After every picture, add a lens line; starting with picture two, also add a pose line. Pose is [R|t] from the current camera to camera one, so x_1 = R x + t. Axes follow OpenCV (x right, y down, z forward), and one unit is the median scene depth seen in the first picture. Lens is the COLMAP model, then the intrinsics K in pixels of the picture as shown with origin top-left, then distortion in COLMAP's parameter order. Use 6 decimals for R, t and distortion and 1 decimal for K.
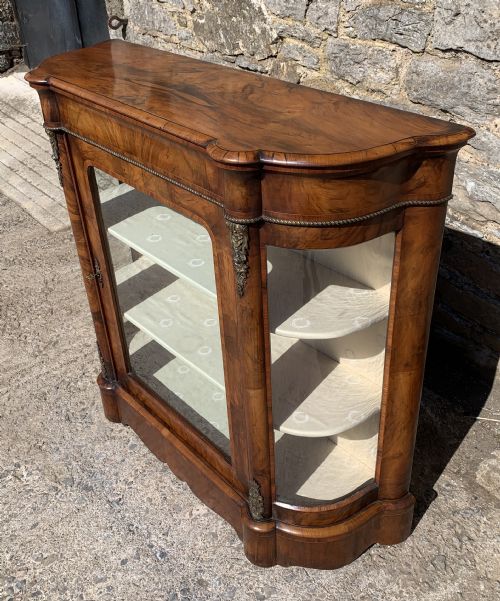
lens RADIAL K [[641.9, 0, 261.2], [0, 641.9, 289.3], [0, 0, 1]] dist [0.022170, -0.029919]
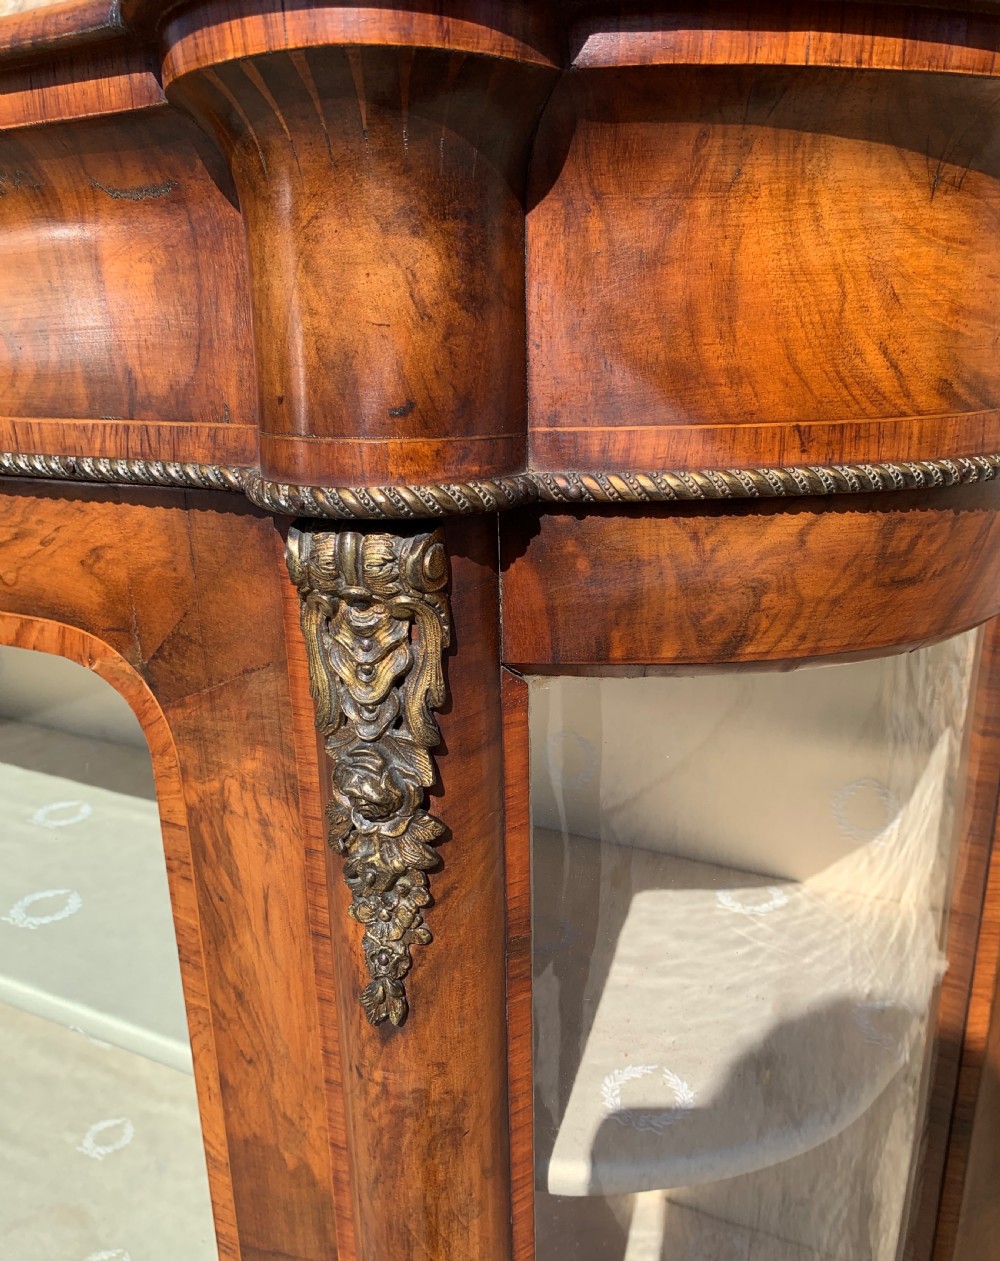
lens RADIAL K [[1020.0, 0, 503.0], [0, 1020.0, 647.3], [0, 0, 1]] dist [0.007935, 0.001502]
pose [[0.928917, -0.089378, 0.359341, -0.063881], [0.184363, 0.953233, -0.239495, -0.010108], [-0.321130, 0.288720, 0.901951, 0.519653]]
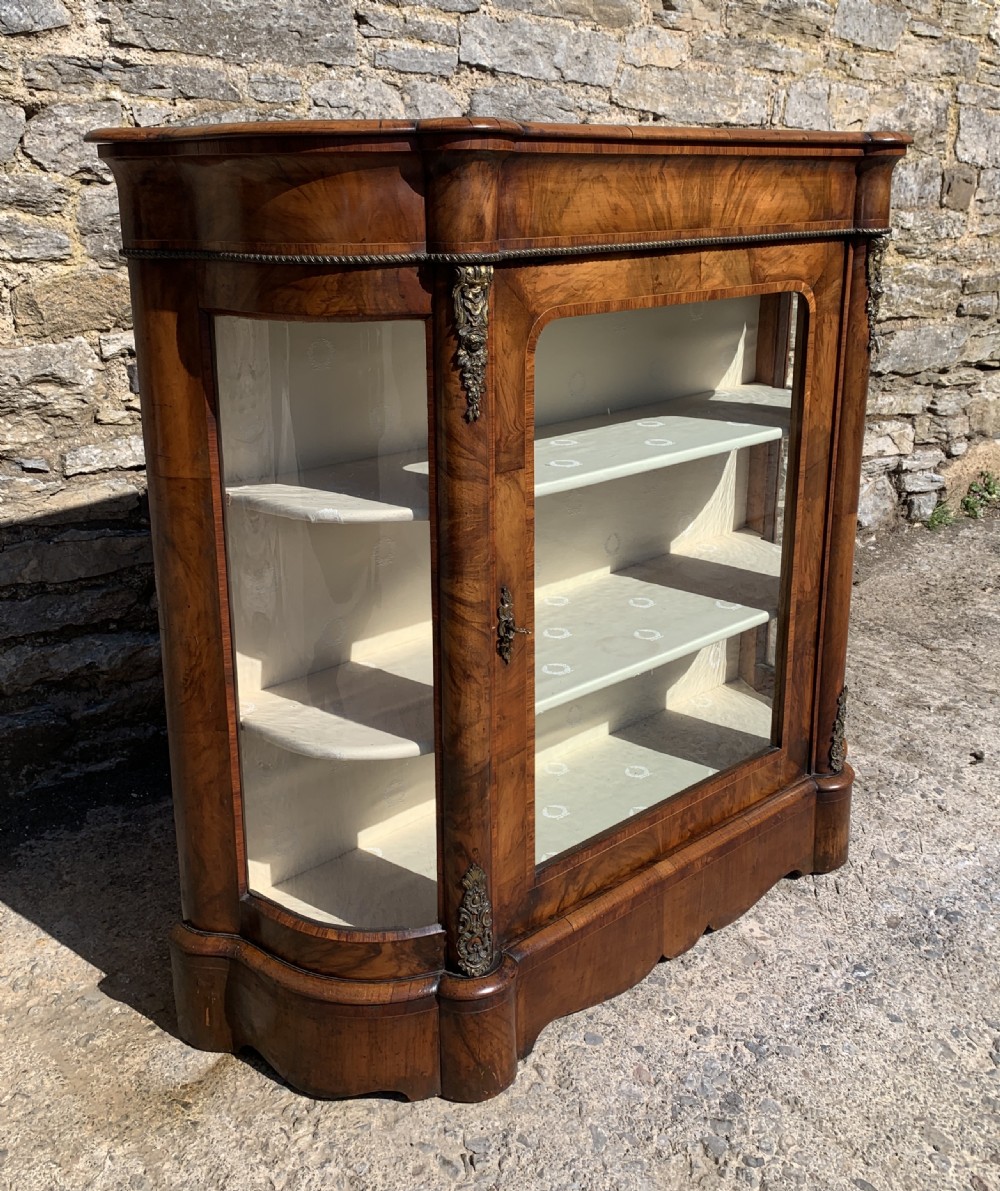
lens RADIAL K [[1203.8, 0, 514.4], [0, 1203.8, 499.1], [0, 0, 1]] dist [0.039616, -0.049606]
pose [[-0.005093, -0.227194, 0.973836, -1.016361], [0.541641, 0.817996, 0.193669, -0.244319], [-0.840595, 0.528456, 0.118892, 0.905153]]
